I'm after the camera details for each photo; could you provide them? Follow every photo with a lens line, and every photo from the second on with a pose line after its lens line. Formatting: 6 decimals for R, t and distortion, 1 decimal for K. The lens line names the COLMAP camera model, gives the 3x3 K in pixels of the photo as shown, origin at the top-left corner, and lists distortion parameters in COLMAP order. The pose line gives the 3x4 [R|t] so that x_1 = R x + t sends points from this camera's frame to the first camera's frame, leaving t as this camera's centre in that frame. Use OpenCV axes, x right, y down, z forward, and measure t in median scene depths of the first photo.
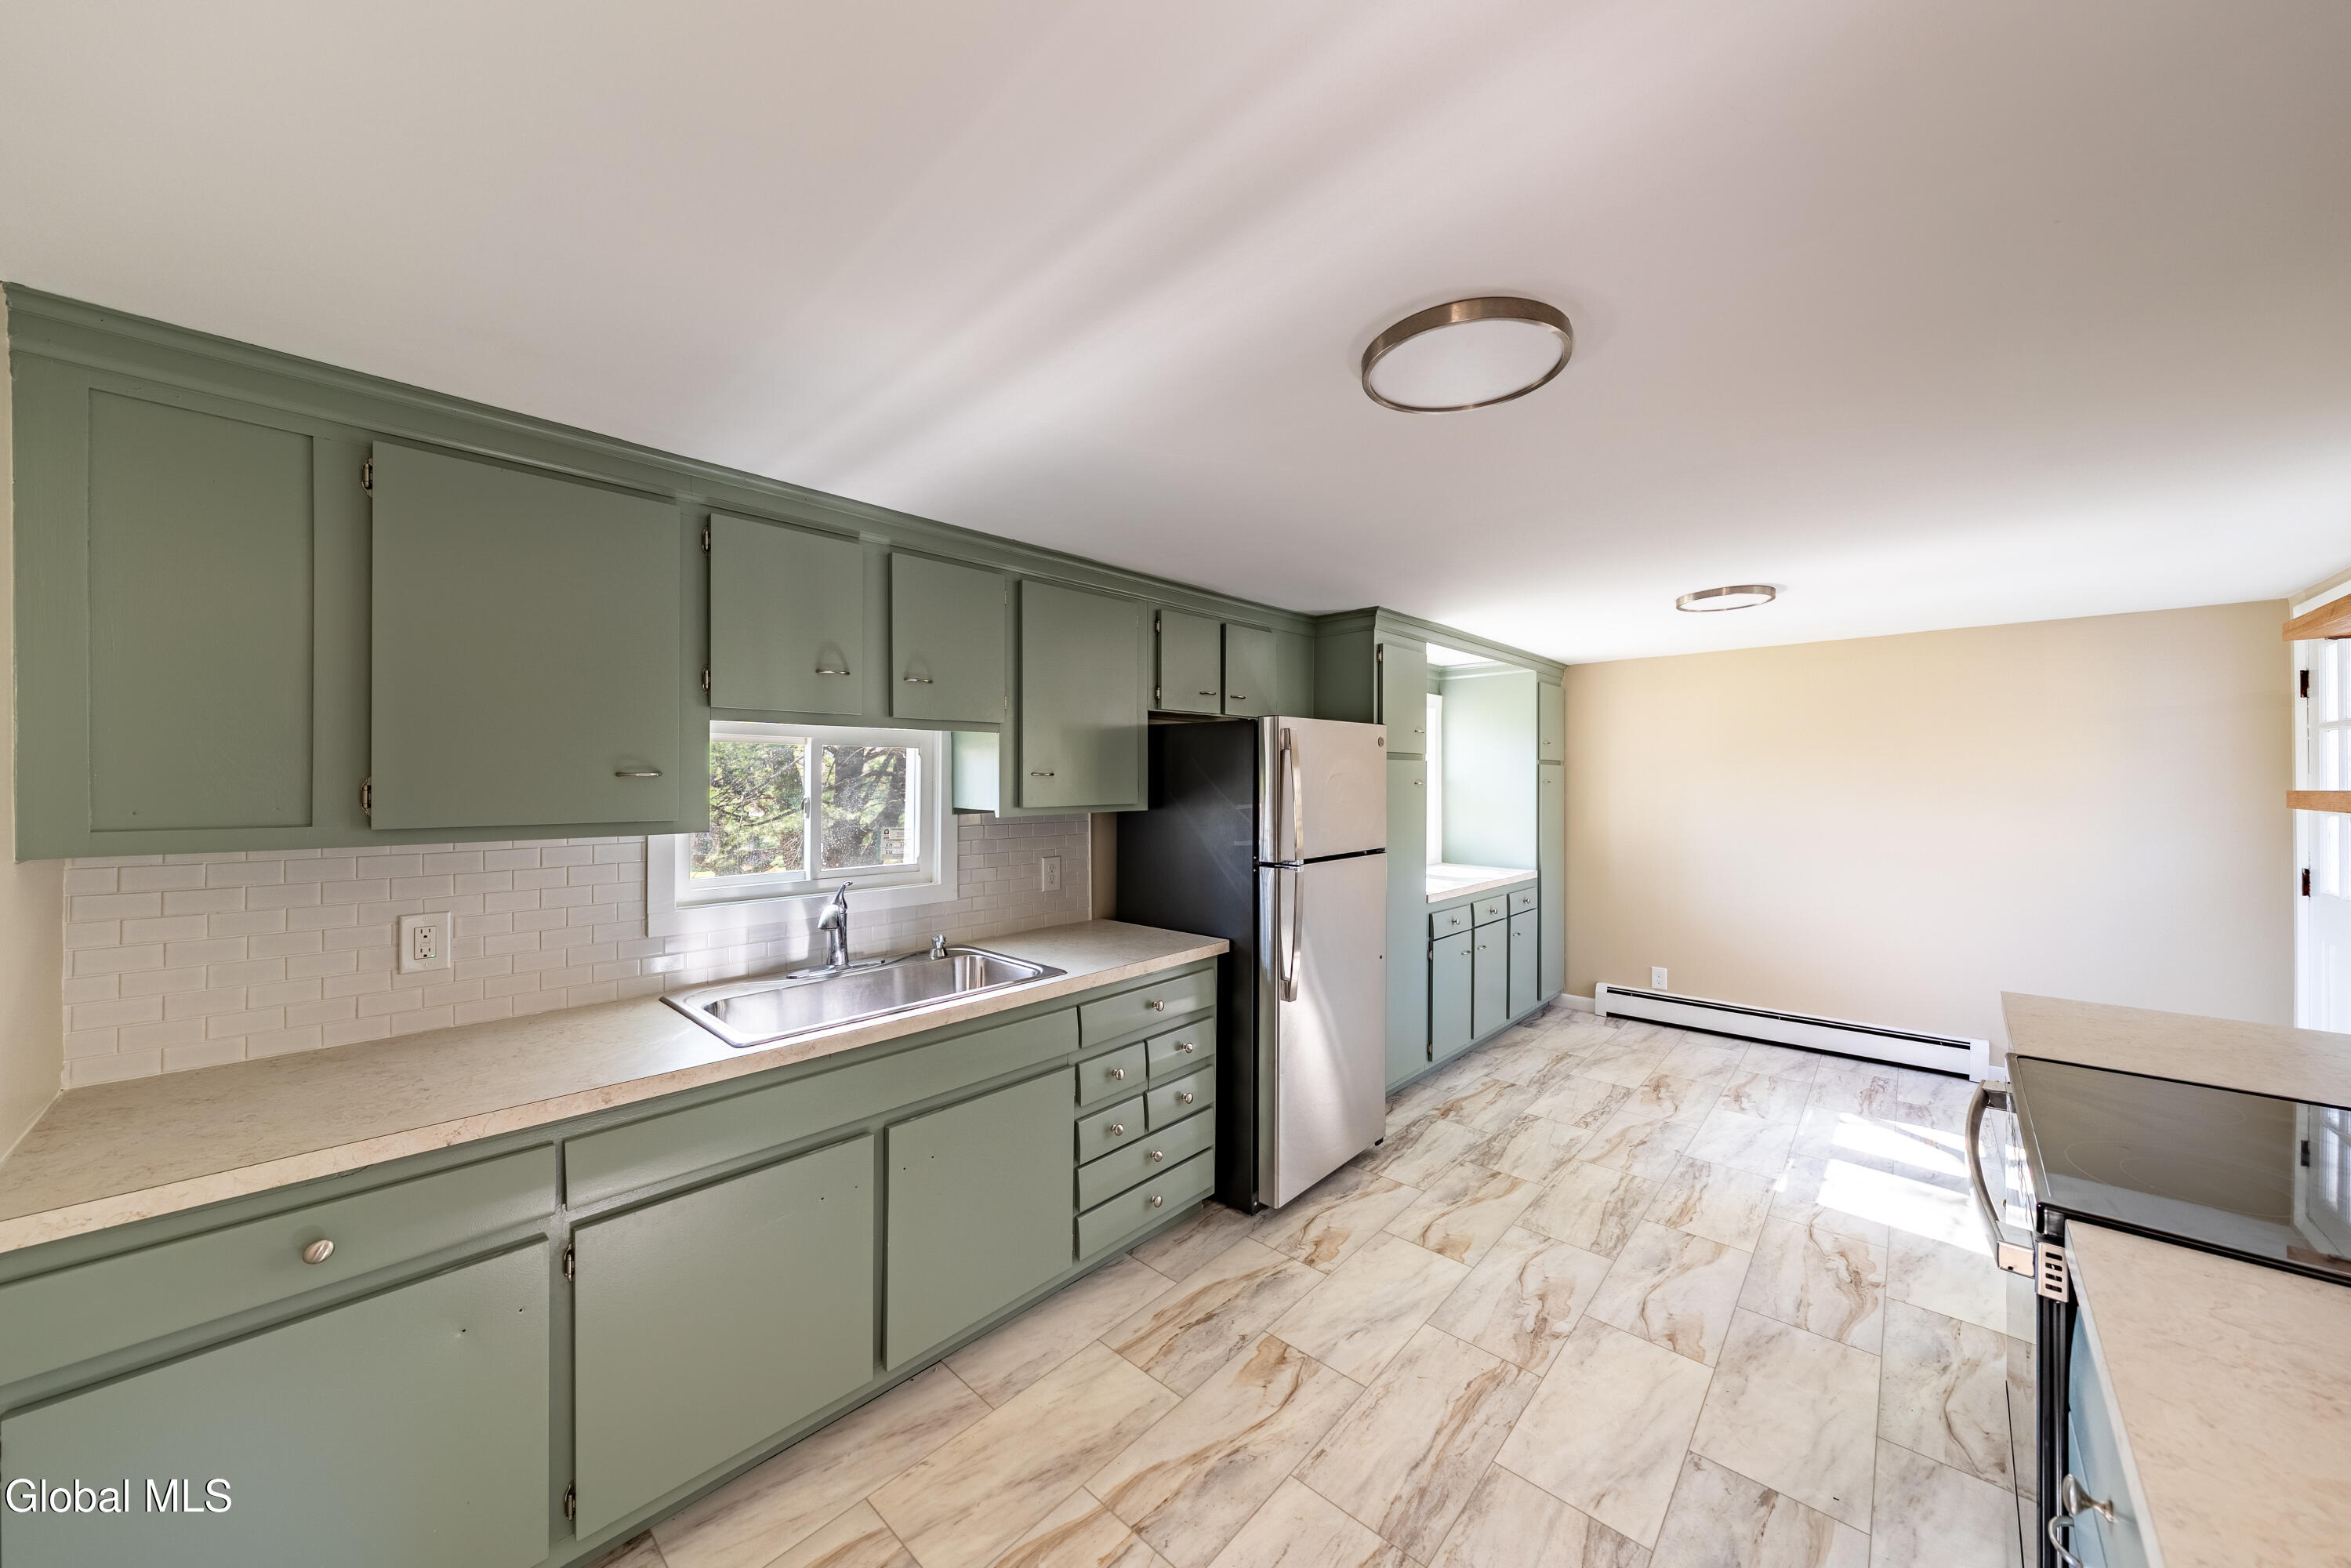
lens RADIAL K [[812.8, 0, 1183.3], [0, 812.8, 775.6], [0, 0, 1]] dist [-0.002473, 0.000450]
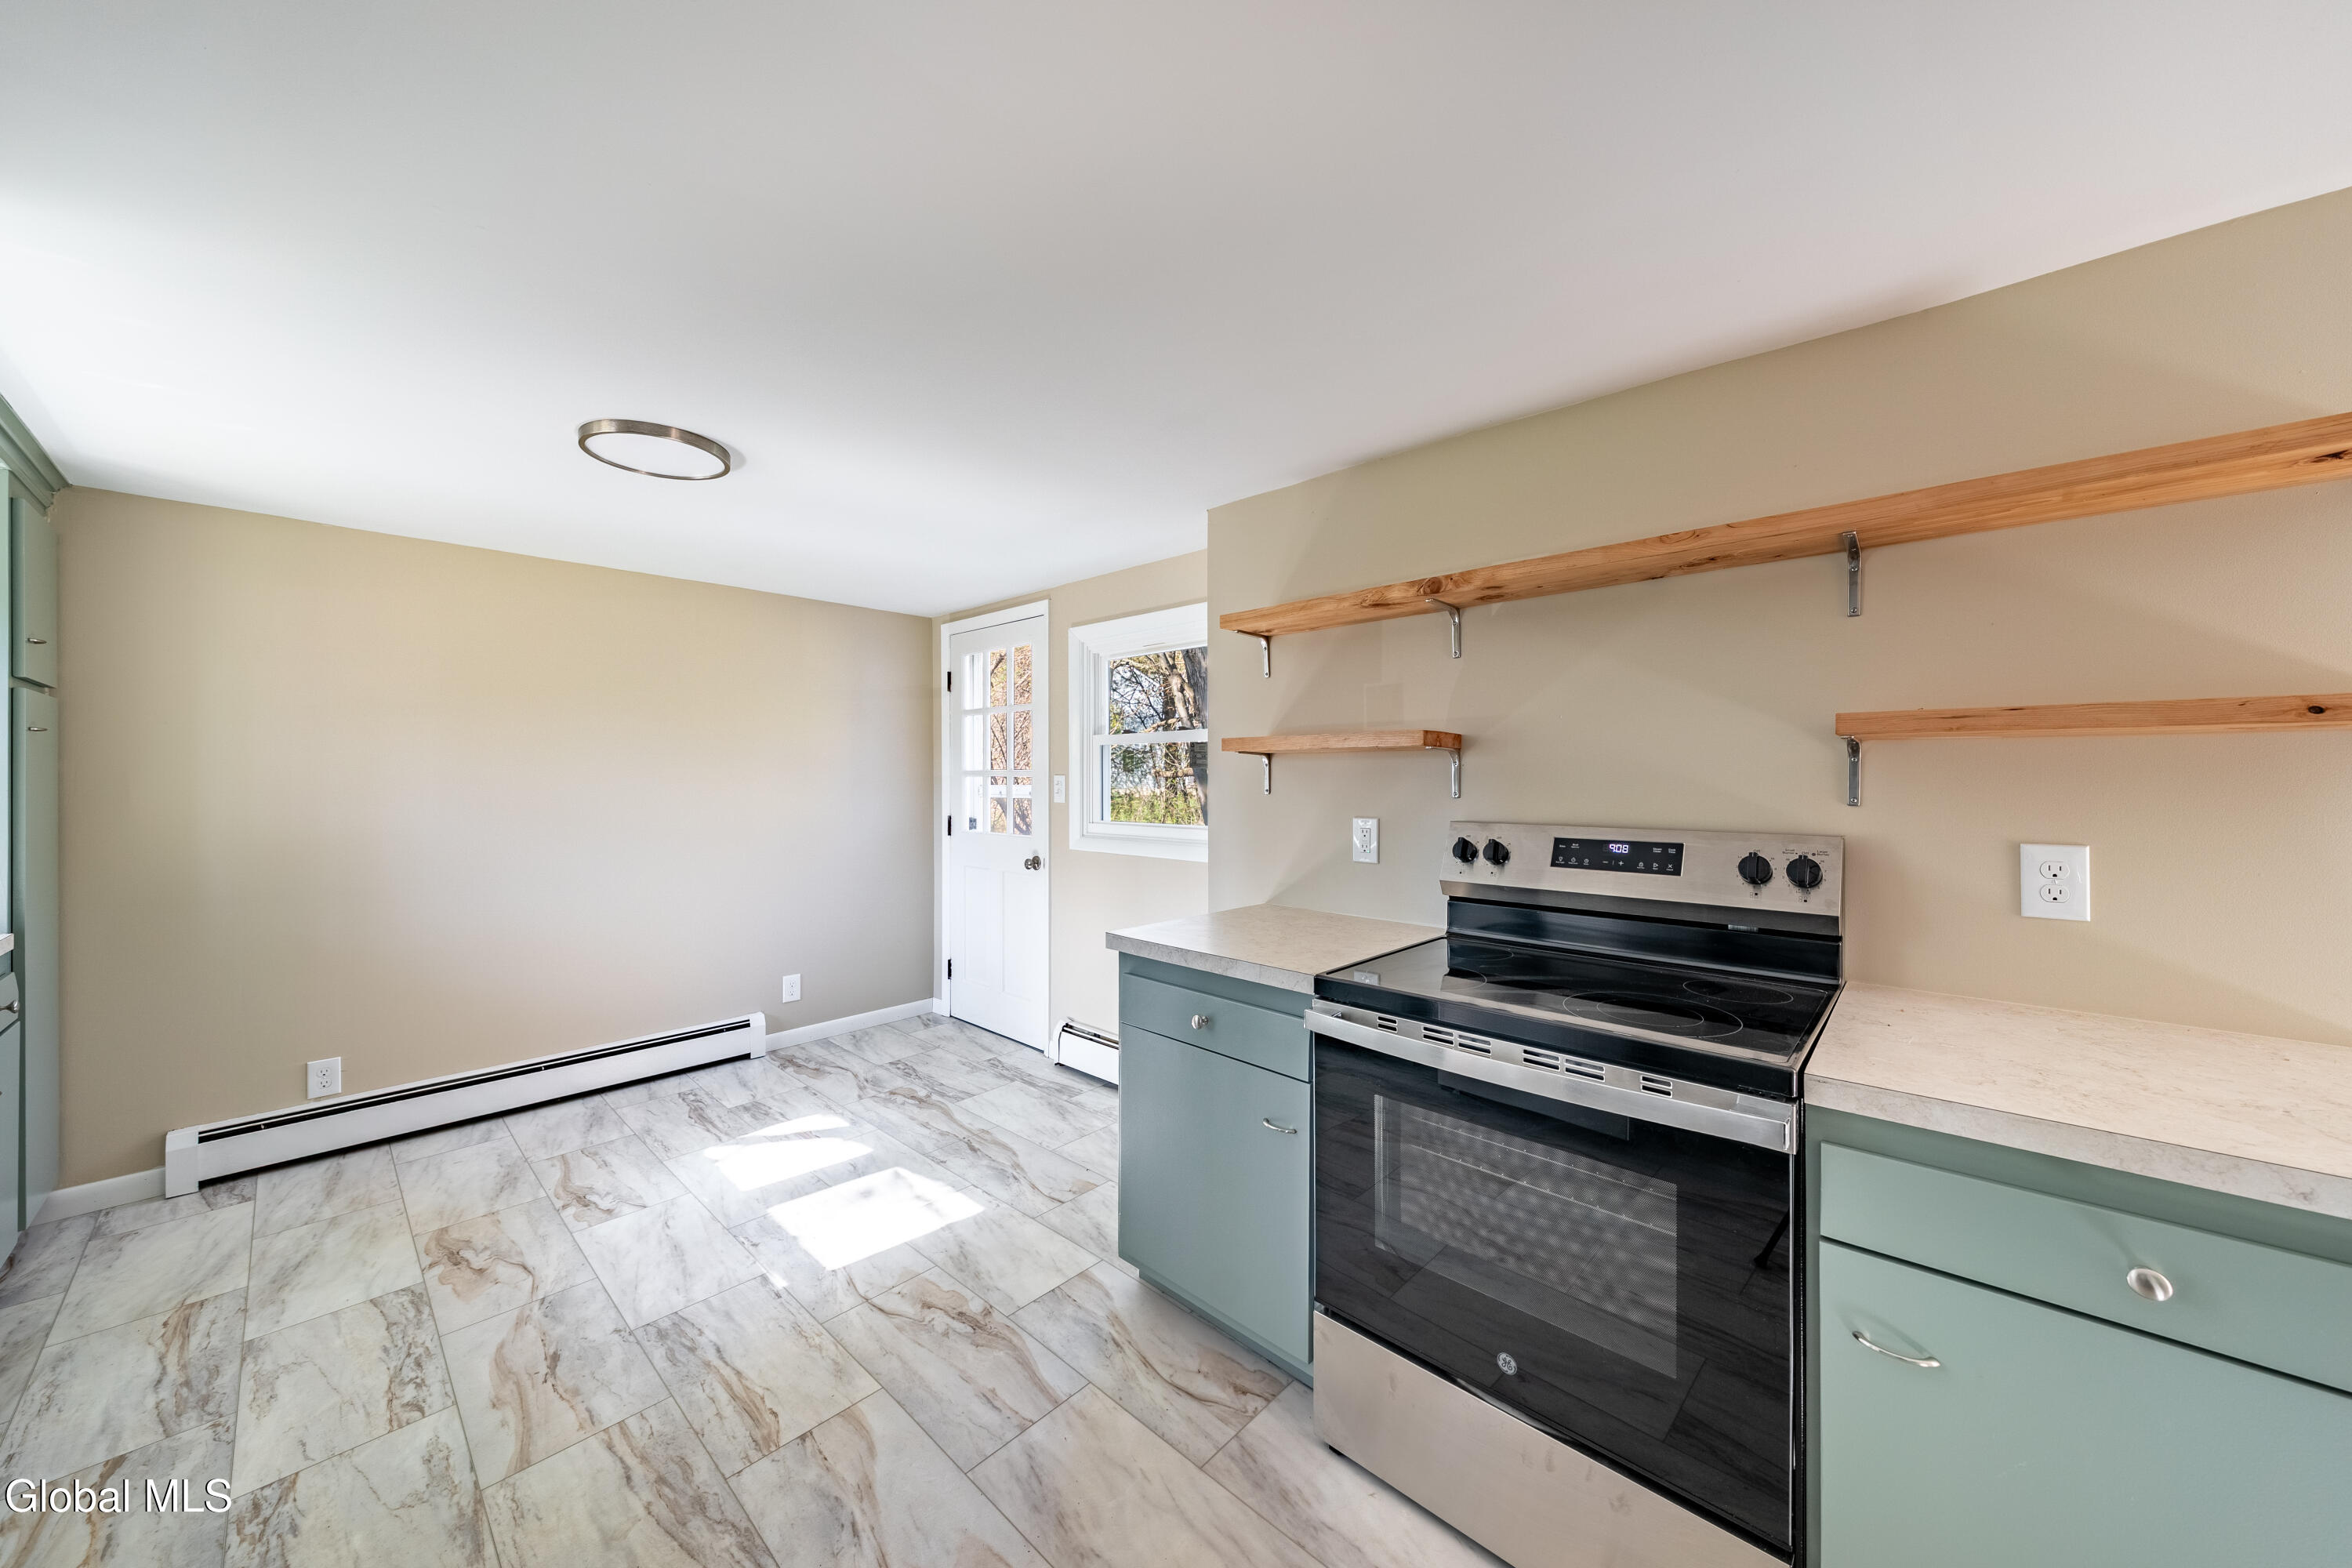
lens RADIAL K [[813.1, 0, 1194.4], [0, 813.1, 789.6], [0, 0, 1]] dist [-0.002473, 0.000450]
pose [[-0.012271, -0.013216, 0.999837, 0.002102], [-0.007162, 0.999888, 0.013129, 0.048943], [-0.999899, -0.007000, -0.012364, 0.606190]]
